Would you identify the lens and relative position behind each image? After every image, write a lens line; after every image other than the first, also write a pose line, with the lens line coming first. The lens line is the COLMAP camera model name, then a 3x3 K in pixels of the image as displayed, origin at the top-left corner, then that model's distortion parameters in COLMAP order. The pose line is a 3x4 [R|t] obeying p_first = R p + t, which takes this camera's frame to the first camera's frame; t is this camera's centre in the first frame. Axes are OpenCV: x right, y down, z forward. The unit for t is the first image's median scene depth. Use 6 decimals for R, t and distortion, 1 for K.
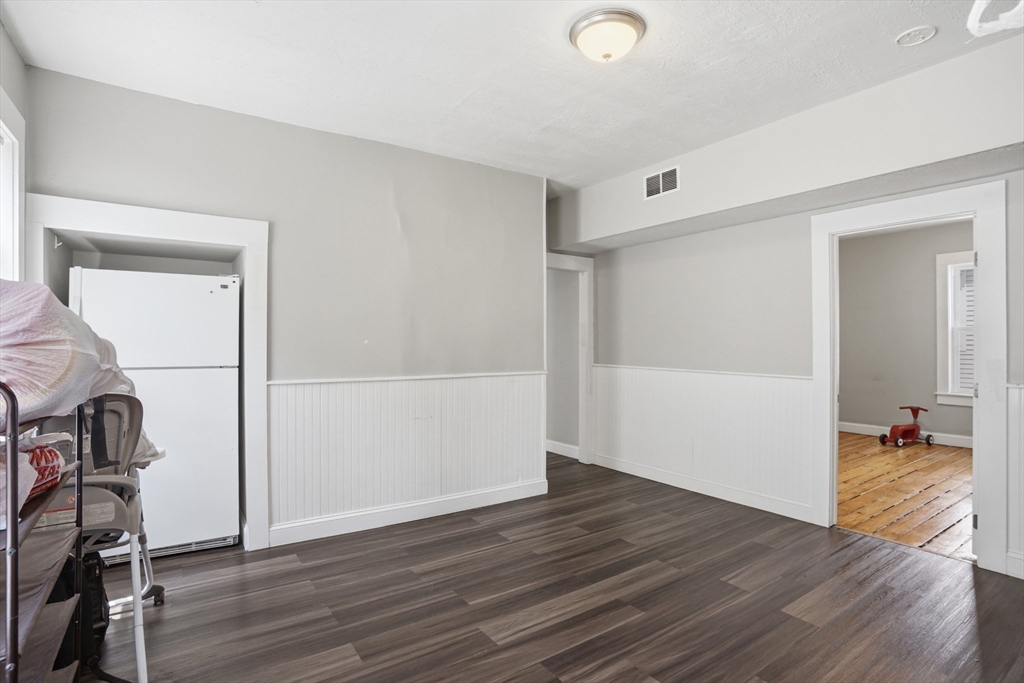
lens RADIAL K [[517.8, 0, 509.9], [0, 517.8, 340.2], [0, 0, 1]] dist [-0.048763, 0.017759]
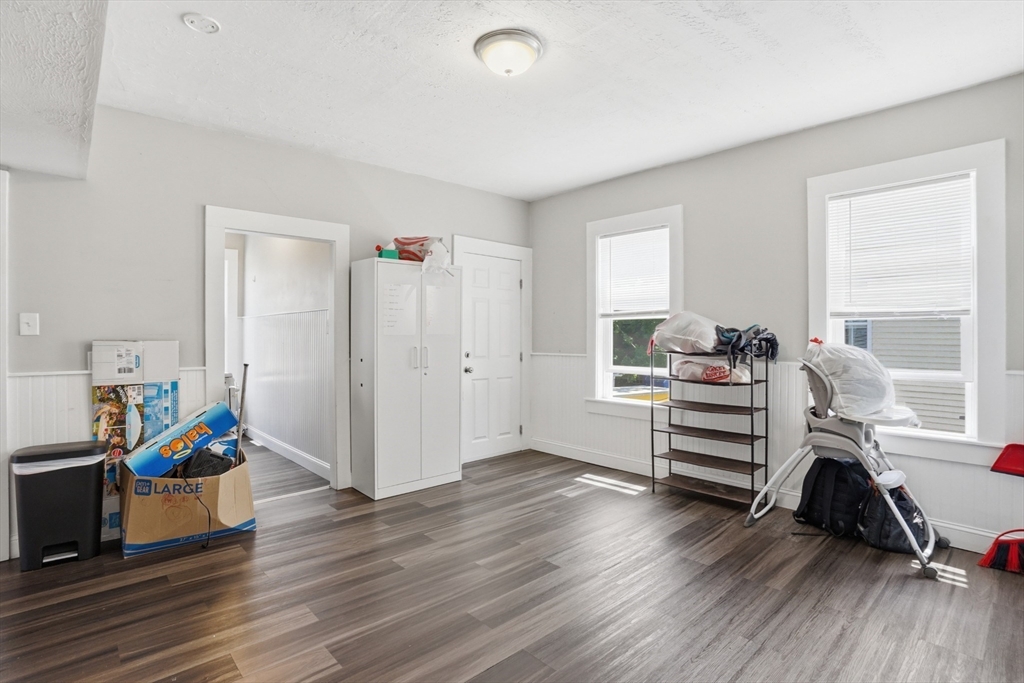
lens RADIAL K [[517.8, 0, 509.9], [0, 517.8, 340.2], [0, 0, 1]] dist [-0.048763, 0.017759]
pose [[-0.987095, 0.001901, -0.160123, 0.237214], [0.001127, 0.999987, 0.004929, 0.013832], [0.160130, 0.004685, -0.987085, 1.381704]]
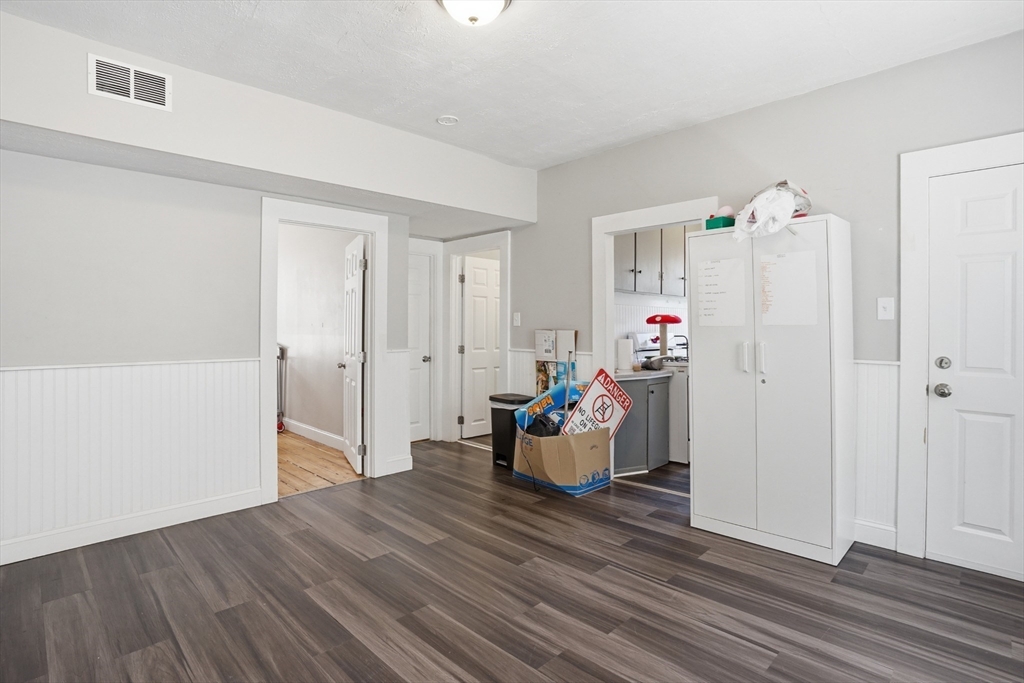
lens RADIAL K [[524.7, 0, 506.7], [0, 524.7, 327.6], [0, 0, 1]] dist [-0.050484, 0.017995]
pose [[-0.183126, -0.003113, 0.983085, -0.504602], [-0.001919, 0.999994, 0.002809, 0.008265], [-0.983088, -0.001372, -0.183131, 0.731134]]
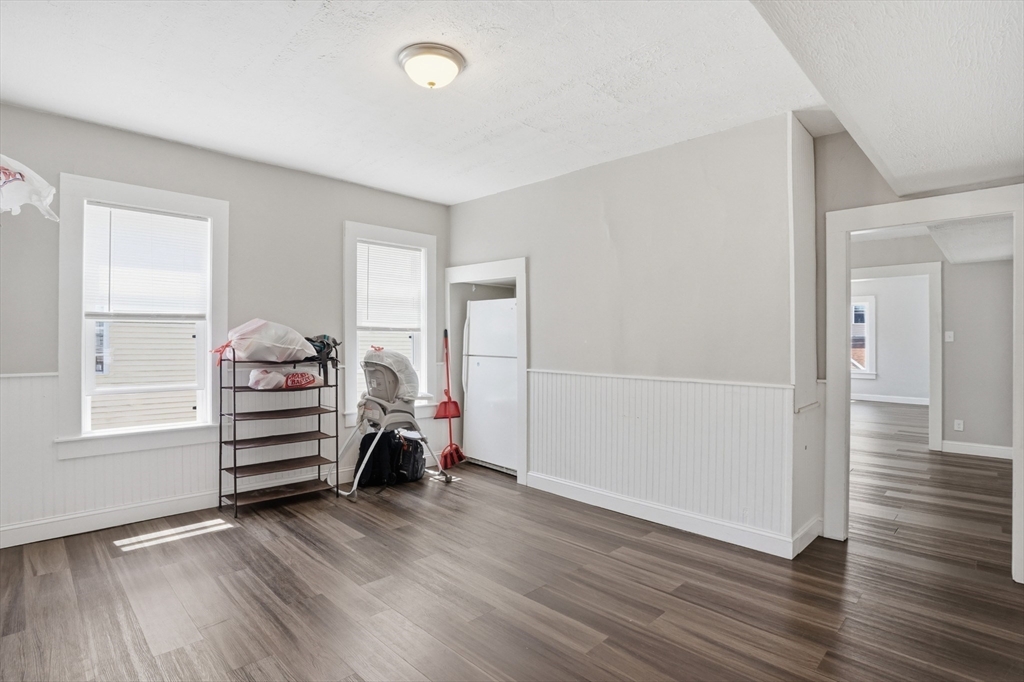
lens RADIAL K [[517.8, 0, 509.9], [0, 517.8, 339.7], [0, 0, 1]] dist [-0.048763, 0.017759]
pose [[0.196480, 0.003382, -0.980502, 0.863051], [-0.002747, 0.999992, 0.002899, -0.004652], [0.980504, 0.002124, 0.196488, 0.620940]]
